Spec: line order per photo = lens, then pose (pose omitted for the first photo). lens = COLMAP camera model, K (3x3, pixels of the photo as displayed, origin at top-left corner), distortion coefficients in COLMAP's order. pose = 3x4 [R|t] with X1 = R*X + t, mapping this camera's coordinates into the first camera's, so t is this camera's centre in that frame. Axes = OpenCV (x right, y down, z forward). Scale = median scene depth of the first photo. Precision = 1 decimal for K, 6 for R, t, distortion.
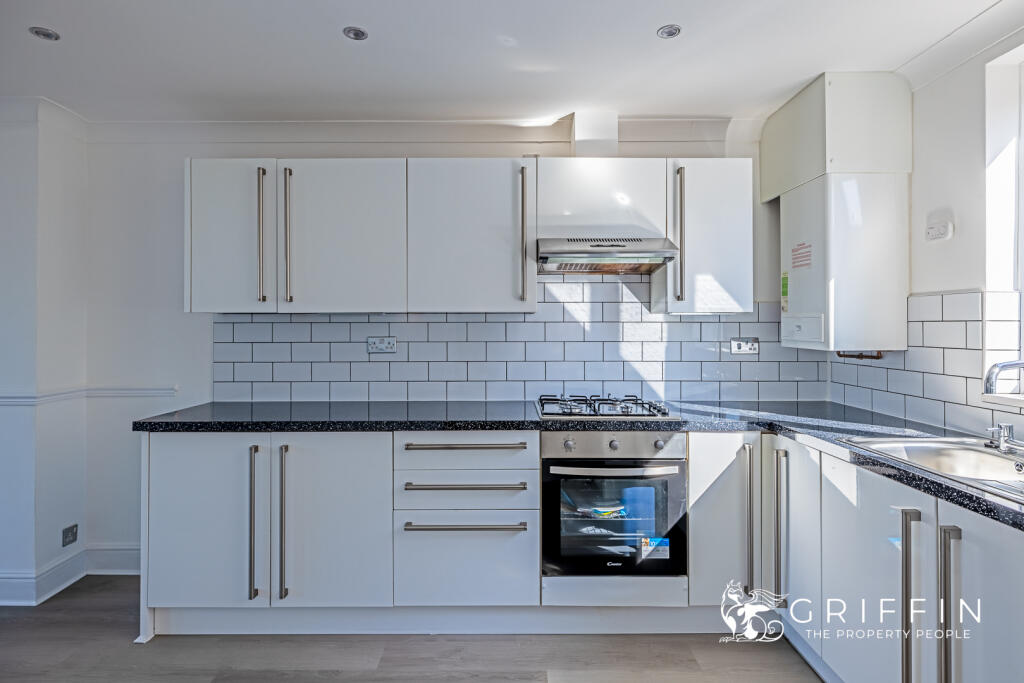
lens RADIAL K [[547.5, 0, 510.6], [0, 547.5, 322.8], [0, 0, 1]] dist [-0.002420, -0.000597]
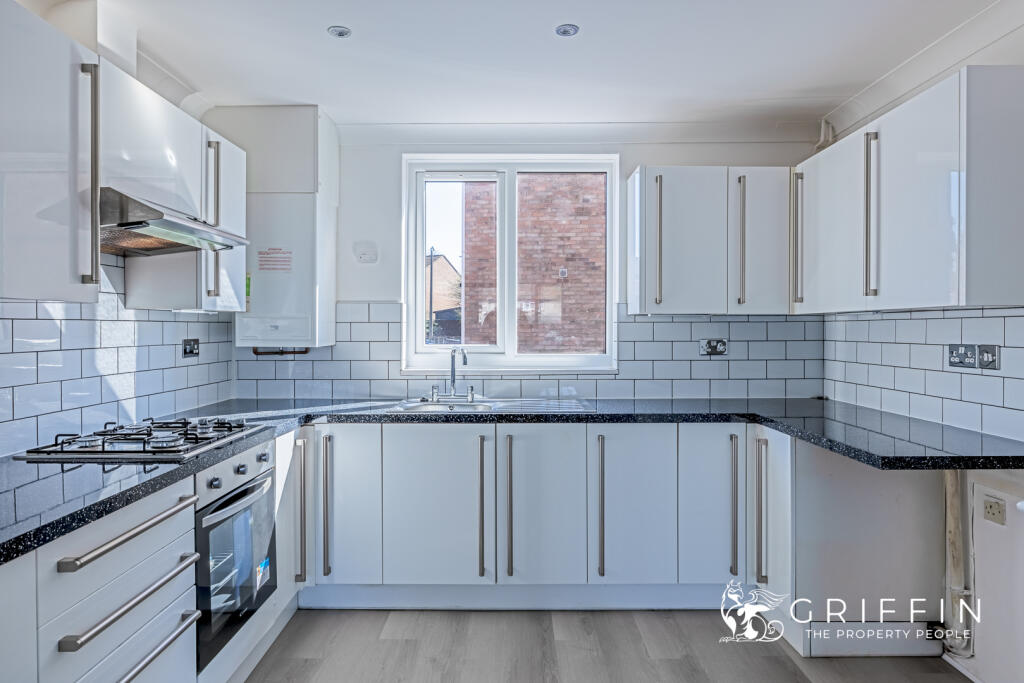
lens RADIAL K [[628.9, 0, 512.0], [0, 628.9, 341.5], [0, 0, 1]] dist [-0.001431, -0.000117]
pose [[-0.003649, -0.022283, 0.999745, -0.678971], [-0.002655, 0.999748, 0.022273, 0.007378], [-0.999990, -0.002573, -0.003707, 0.534063]]
